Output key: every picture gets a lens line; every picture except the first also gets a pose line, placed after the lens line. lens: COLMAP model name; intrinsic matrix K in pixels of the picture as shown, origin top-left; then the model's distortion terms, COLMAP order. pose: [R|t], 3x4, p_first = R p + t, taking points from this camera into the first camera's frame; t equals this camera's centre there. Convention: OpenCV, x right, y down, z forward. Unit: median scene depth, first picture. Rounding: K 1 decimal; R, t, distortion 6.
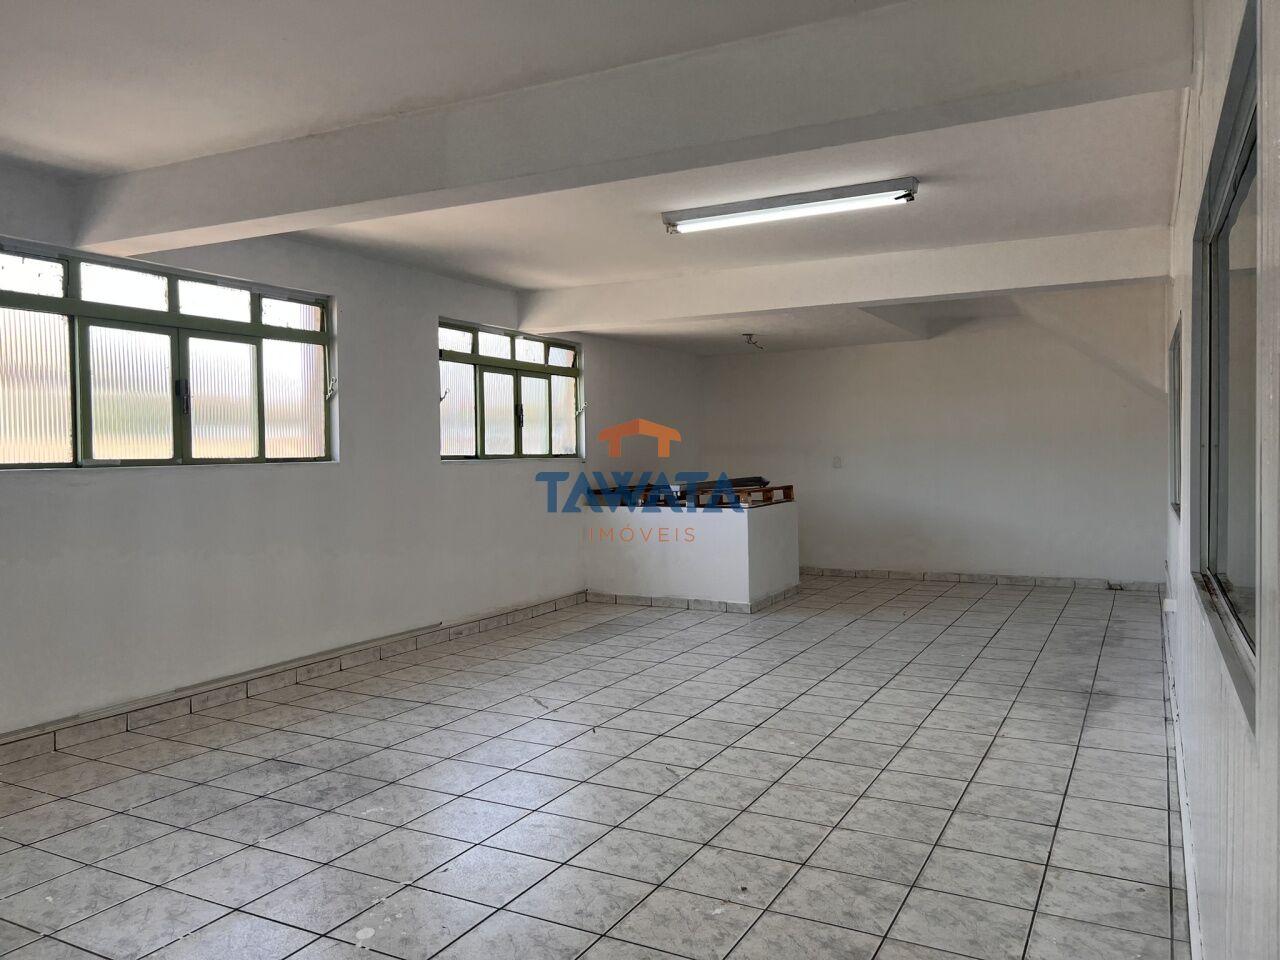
lens RADIAL K [[966.7, 0, 634.5], [0, 966.7, 467.5], [0, 0, 1]] dist [0.088225, -0.114686]
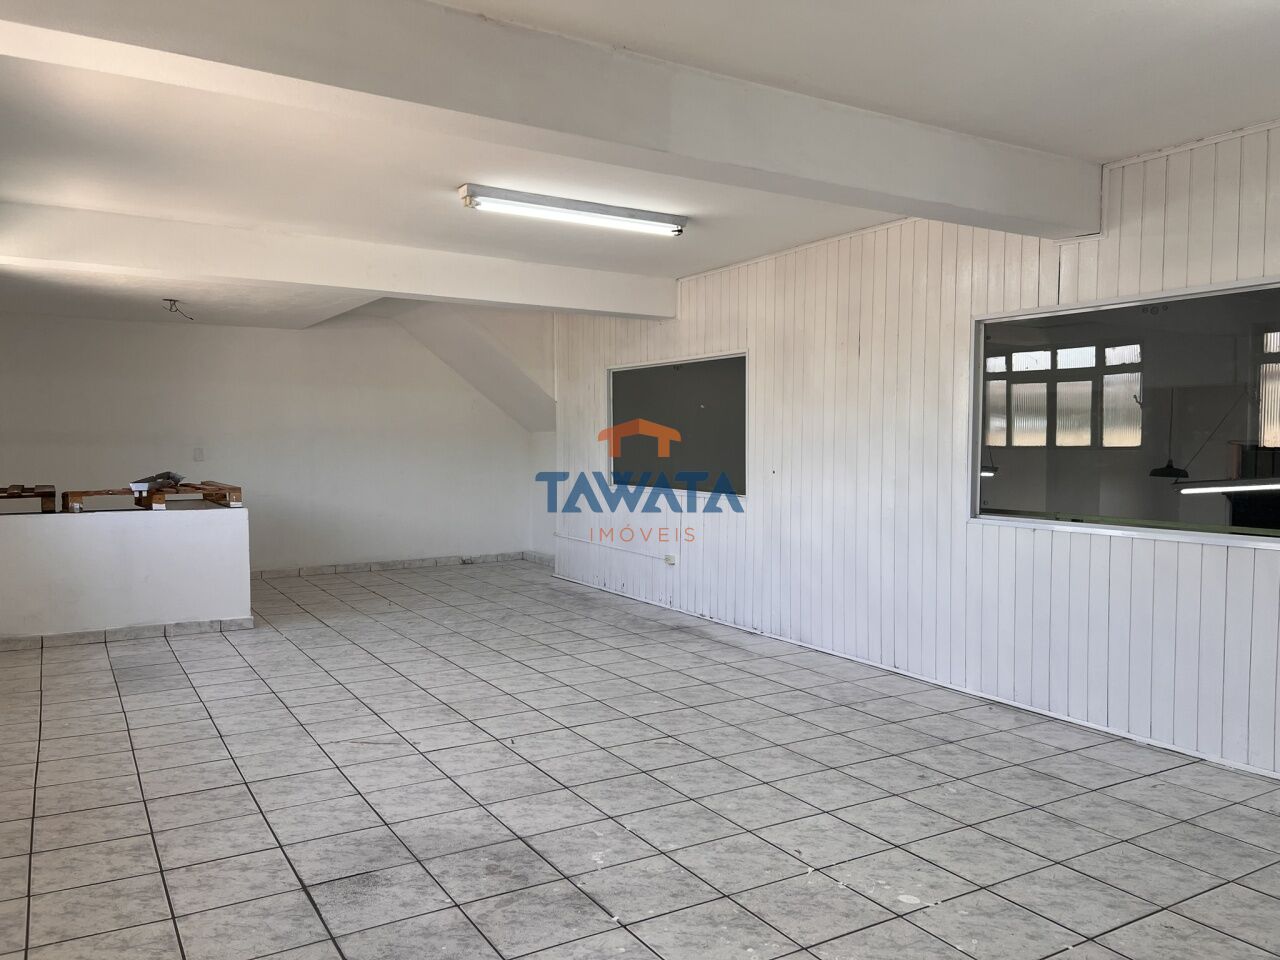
lens RADIAL K [[971.5, 0, 648.8], [0, 971.5, 480.2], [0, 0, 1]] dist [0.077561, -0.087841]
pose [[0.507329, -0.019714, 0.861527, -0.654000], [0.004845, 0.999788, 0.020025, 0.003083], [-0.861739, -0.005985, 0.507317, 0.354564]]
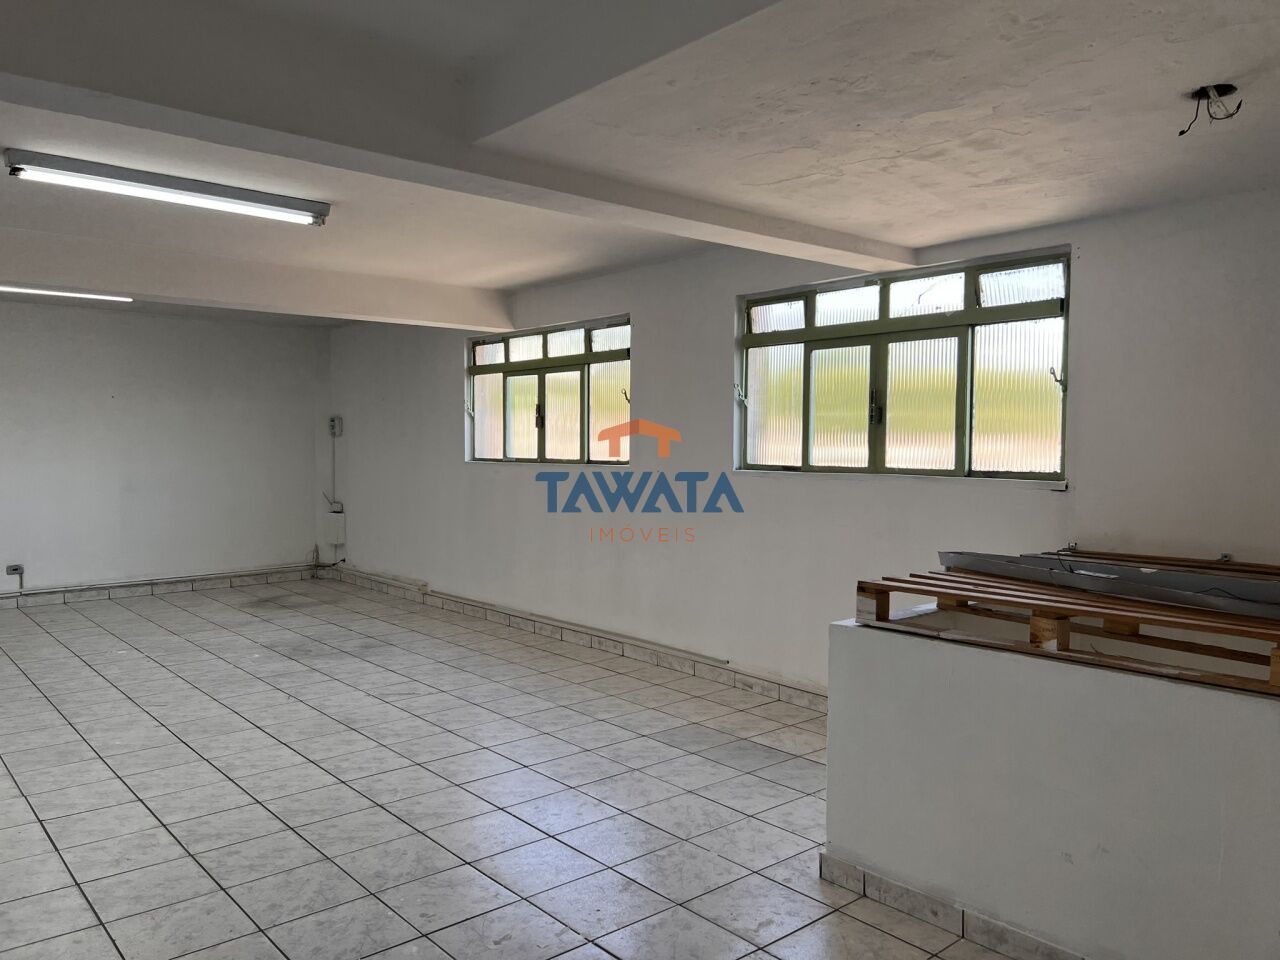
lens RADIAL K [[929.8, 0, 664.7], [0, 929.8, 482.6], [0, 0, 1]] dist [-0.000635, -0.006664]
pose [[-0.336977, 0.047907, -0.940293, 0.720101], [-0.016653, 0.998245, 0.056828, -0.051400], [0.941365, 0.034809, -0.335588, 1.521769]]
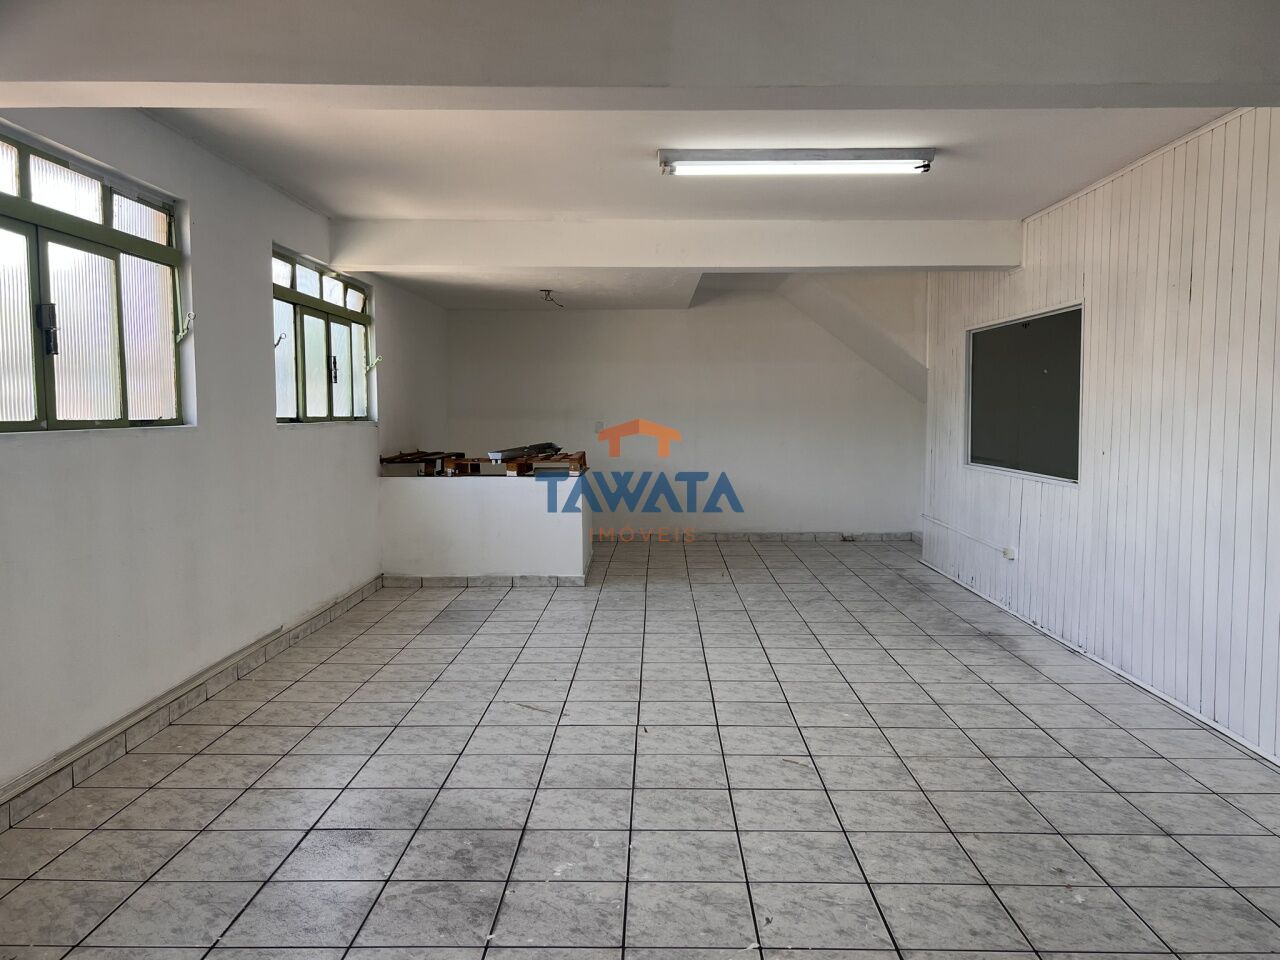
lens RADIAL K [[971.5, 0, 648.8], [0, 971.5, 480.2], [0, 0, 1]] dist [0.077561, -0.087841]
pose [[0.885234, -0.021358, 0.464655, -0.381618], [-0.002641, 0.998698, 0.050937, -0.003830], [-0.465138, -0.046318, 0.884026, 0.184554]]
